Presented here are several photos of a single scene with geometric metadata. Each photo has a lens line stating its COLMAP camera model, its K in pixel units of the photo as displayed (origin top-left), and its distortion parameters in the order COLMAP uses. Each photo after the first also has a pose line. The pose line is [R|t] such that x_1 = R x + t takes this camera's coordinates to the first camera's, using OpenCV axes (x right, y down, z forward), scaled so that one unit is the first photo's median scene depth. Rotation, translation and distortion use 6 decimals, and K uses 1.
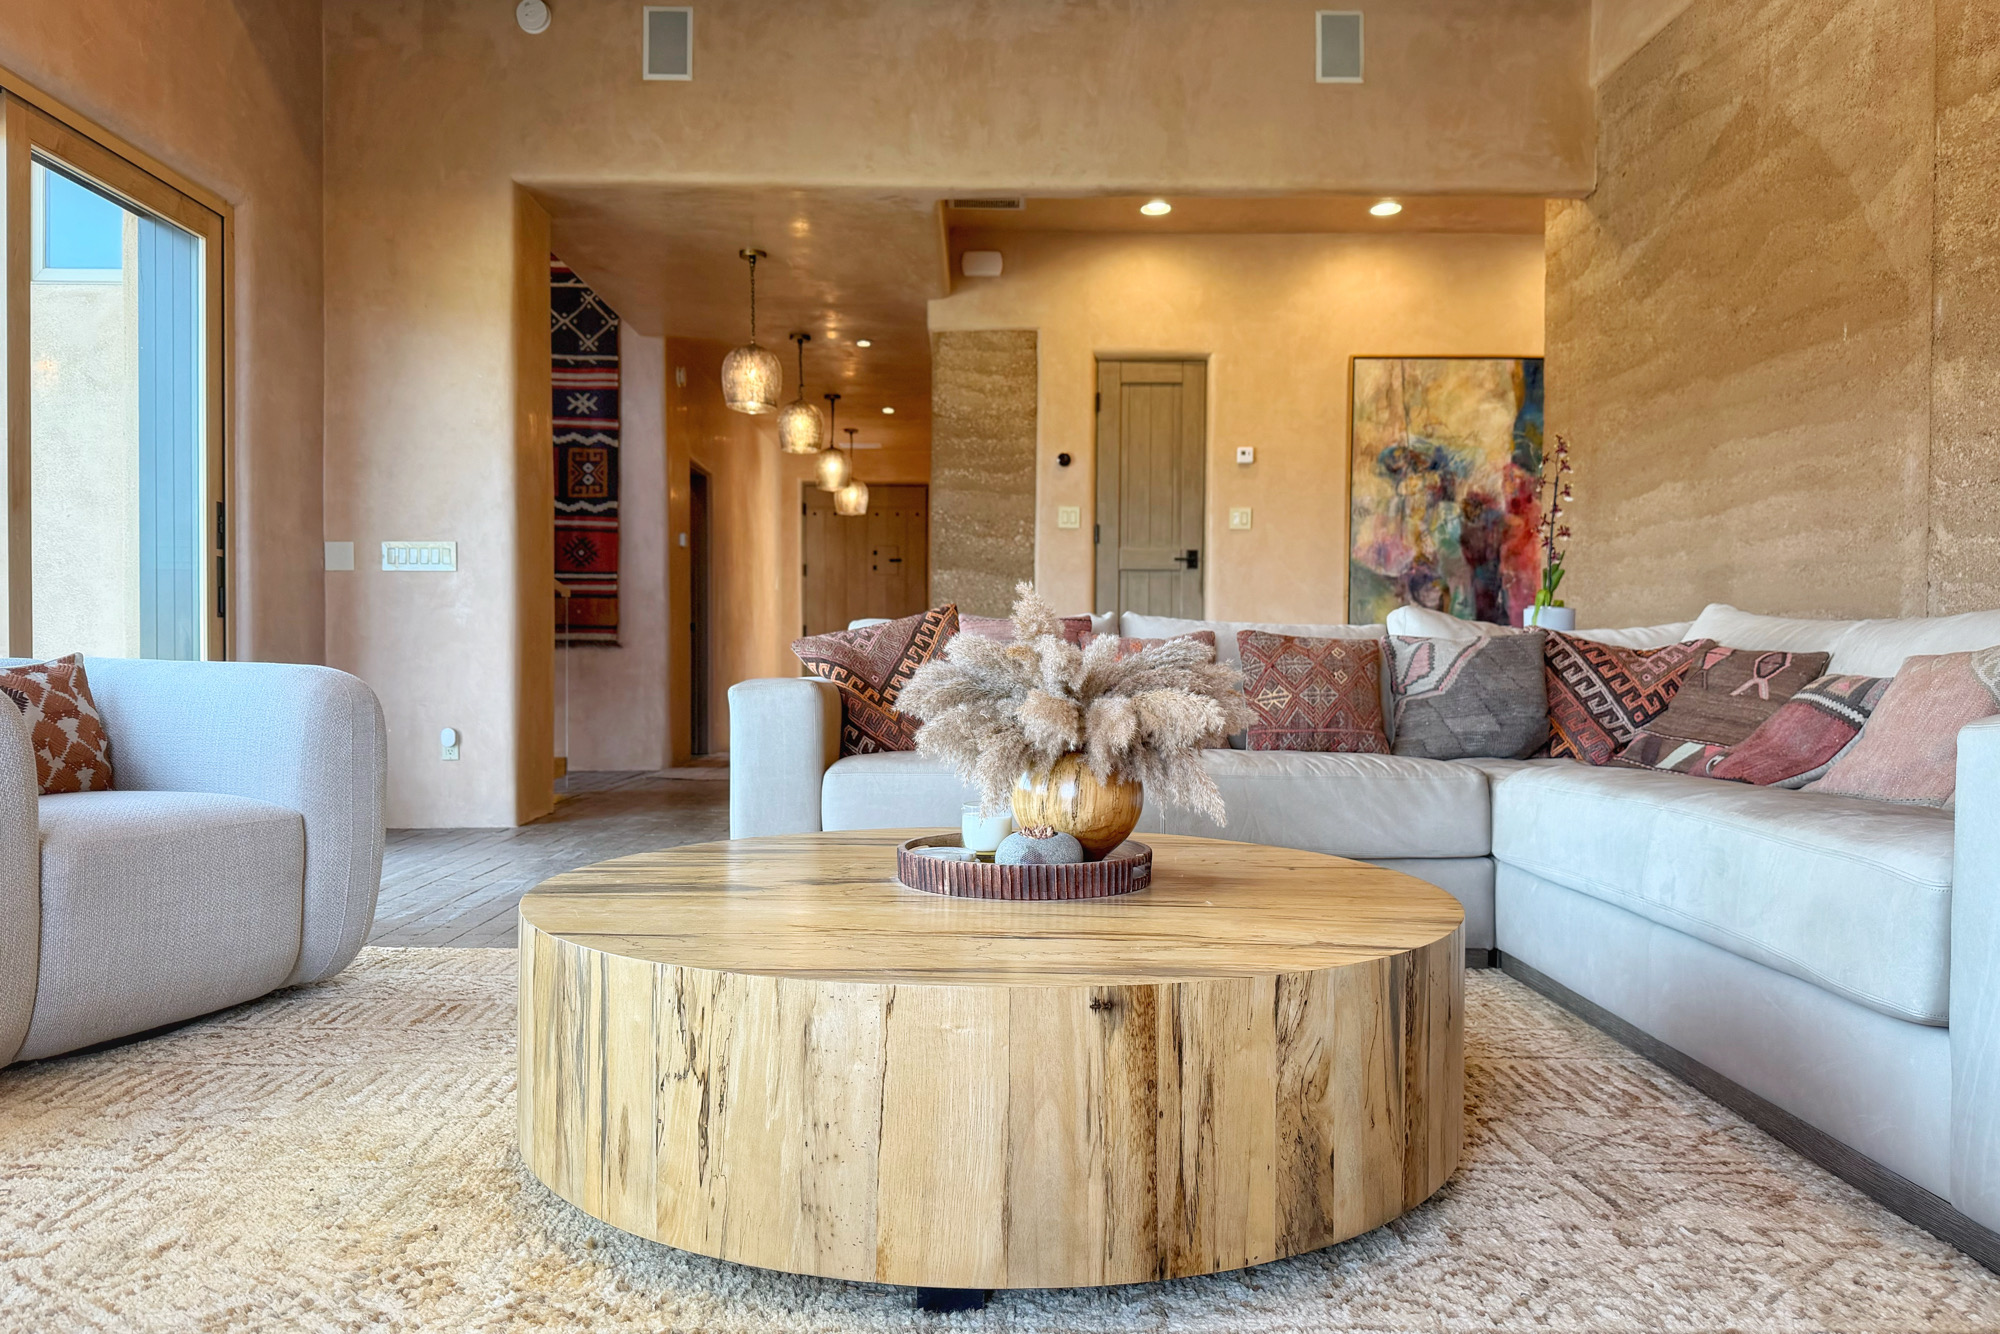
lens RADIAL K [[1444.9, 0, 988.4], [0, 1444.9, 688.1], [0, 0, 1]] dist [0.088179, -0.115573]
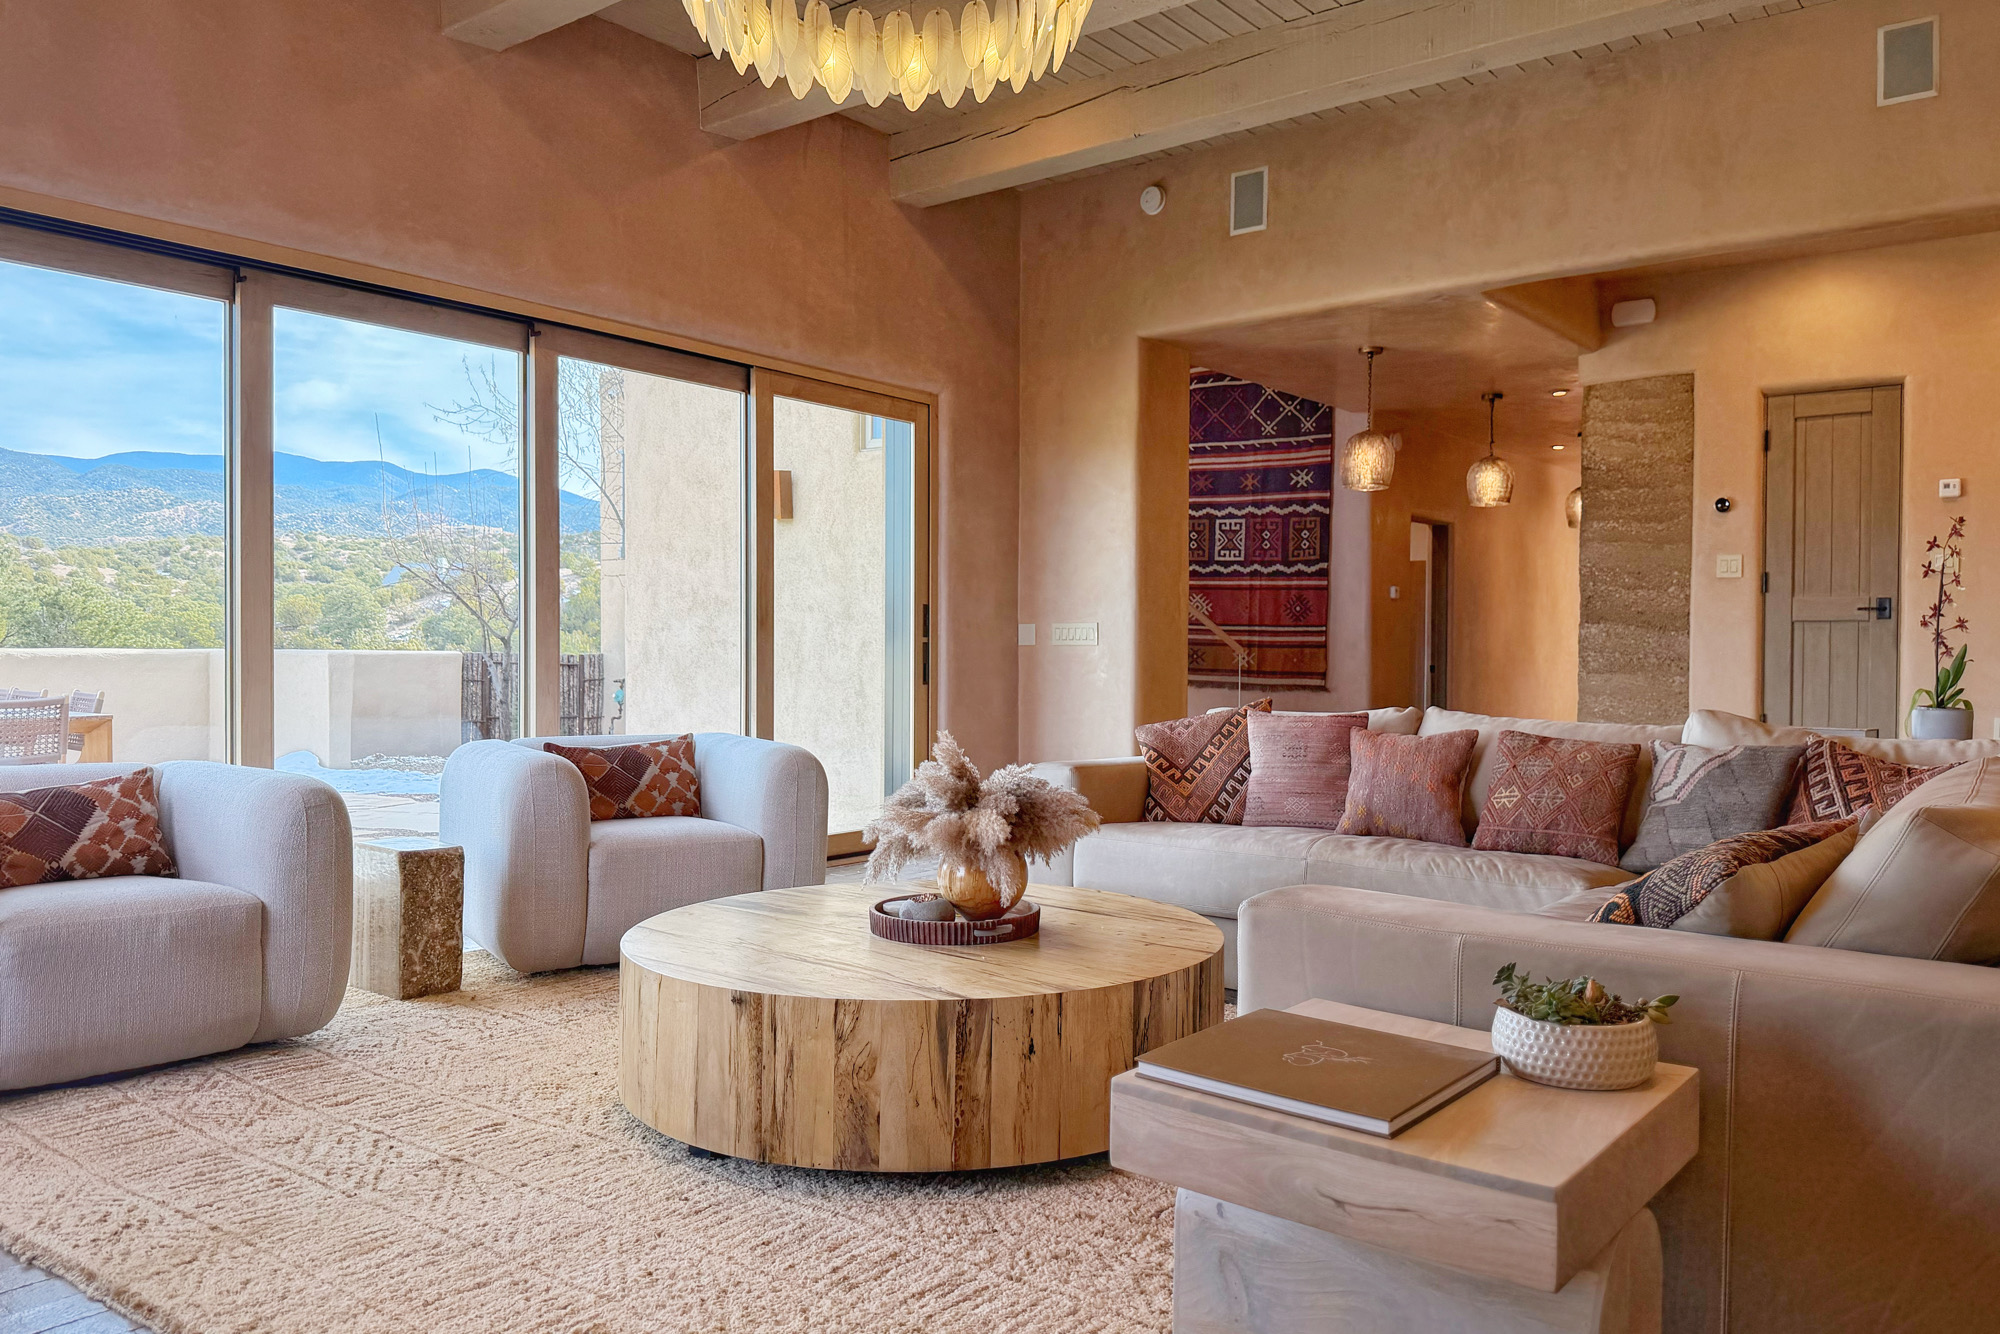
lens RADIAL K [[1444.9, 0, 992.2], [0, 1444.9, 680.9], [0, 0, 1]] dist [0.088179, -0.115573]
pose [[0.780261, 0.010857, -0.625360, 0.364954], [-0.016030, 0.999868, -0.002642, -0.044227], [0.625248, 0.012086, 0.780332, -0.051933]]
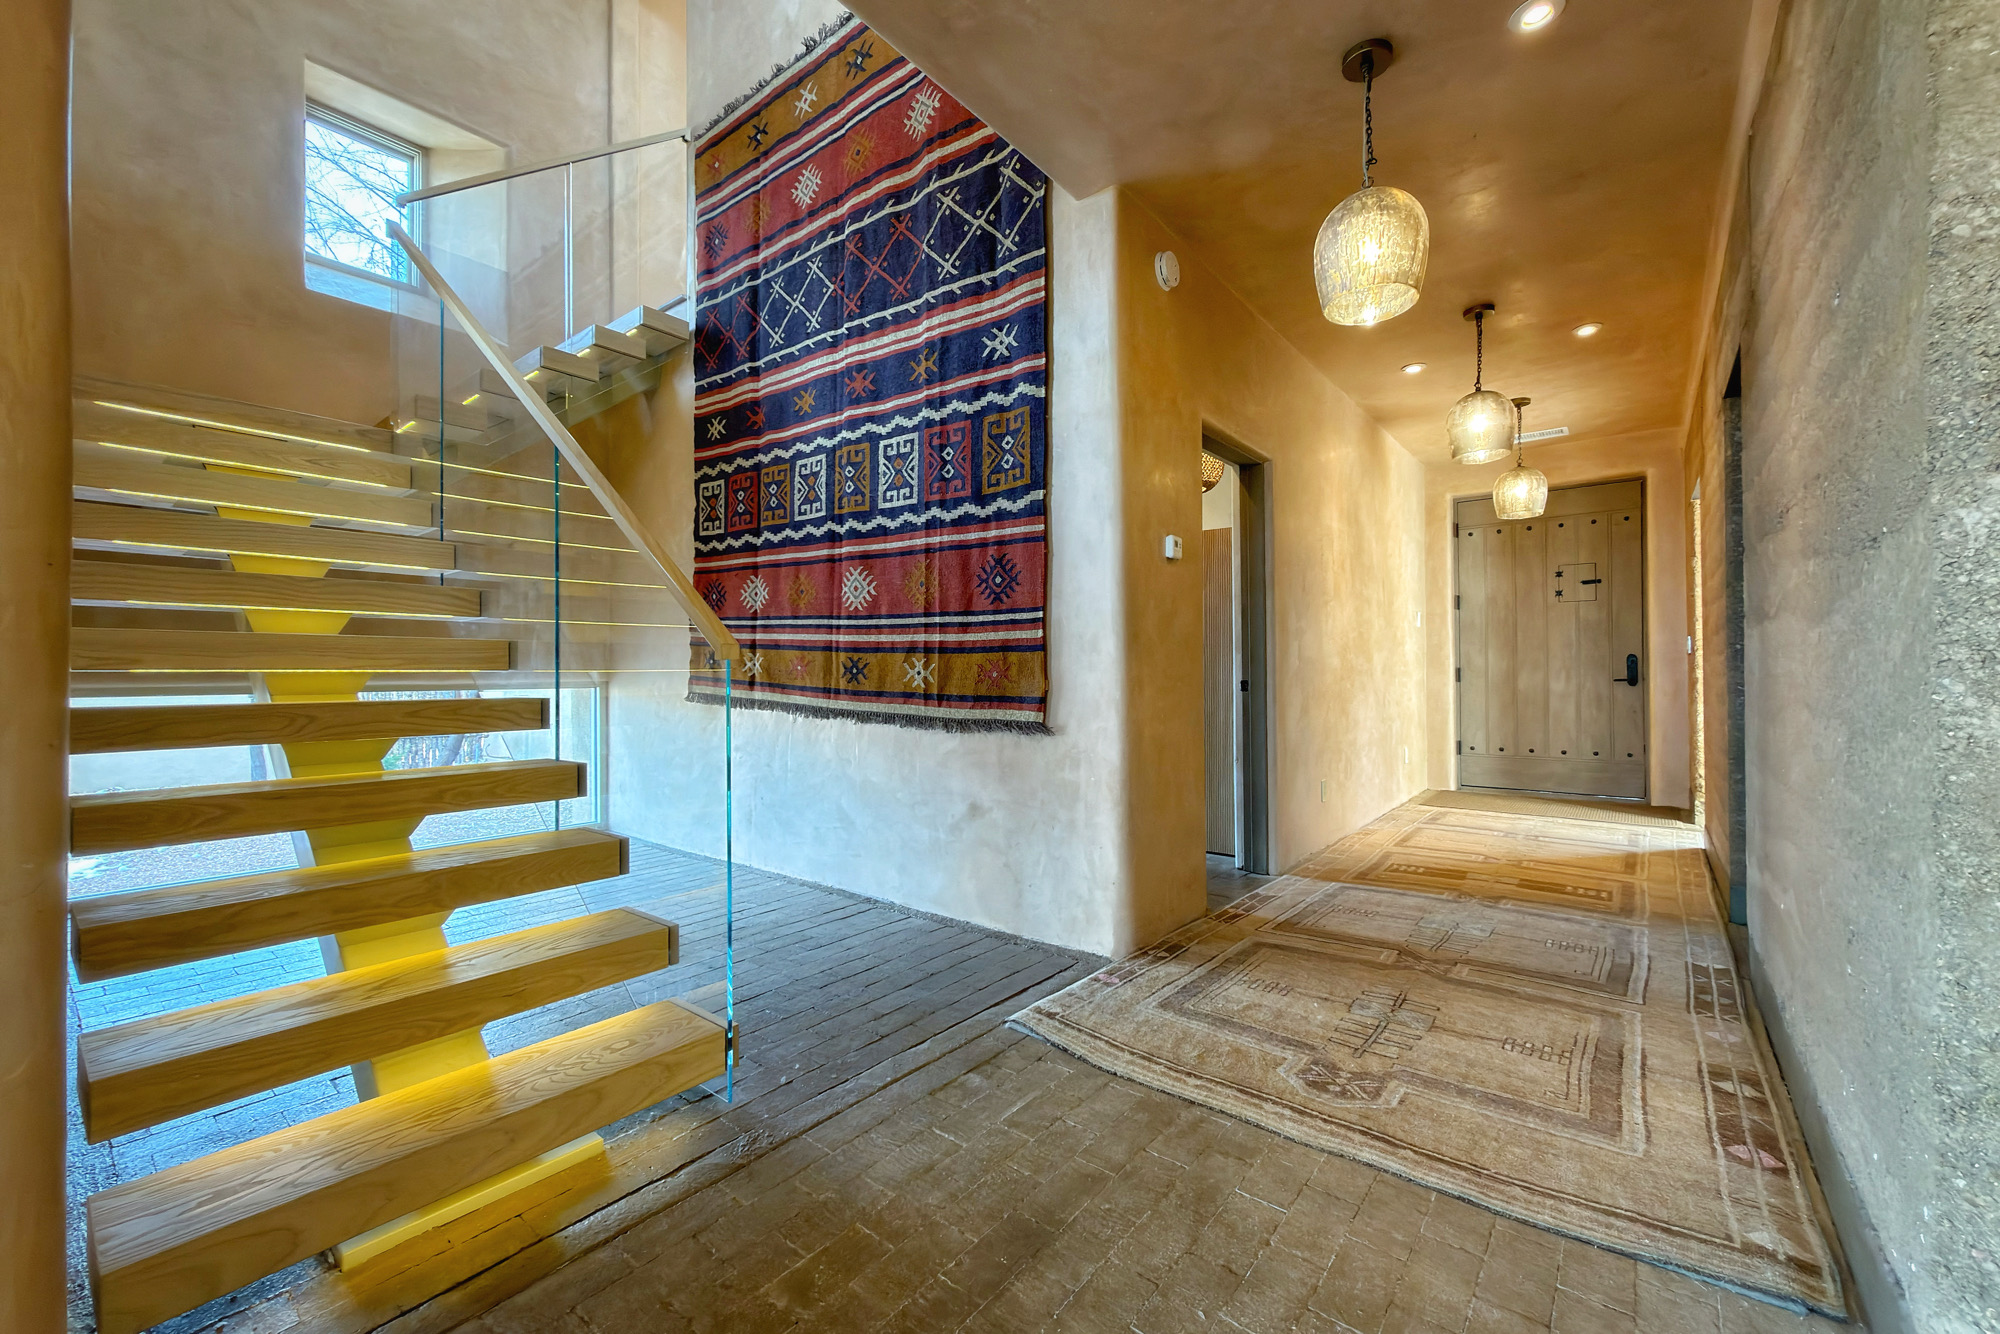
lens RADIAL K [[812.1, 0, 991.7], [0, 812.1, 669.2], [0, 0, 1]] dist [0.000436, -0.000389]
pose [[0.777656, -0.015877, -0.628489, -0.097517], [-0.002358, 0.999600, -0.028171, -0.067527], [0.628685, 0.023390, 0.777308, 1.092492]]
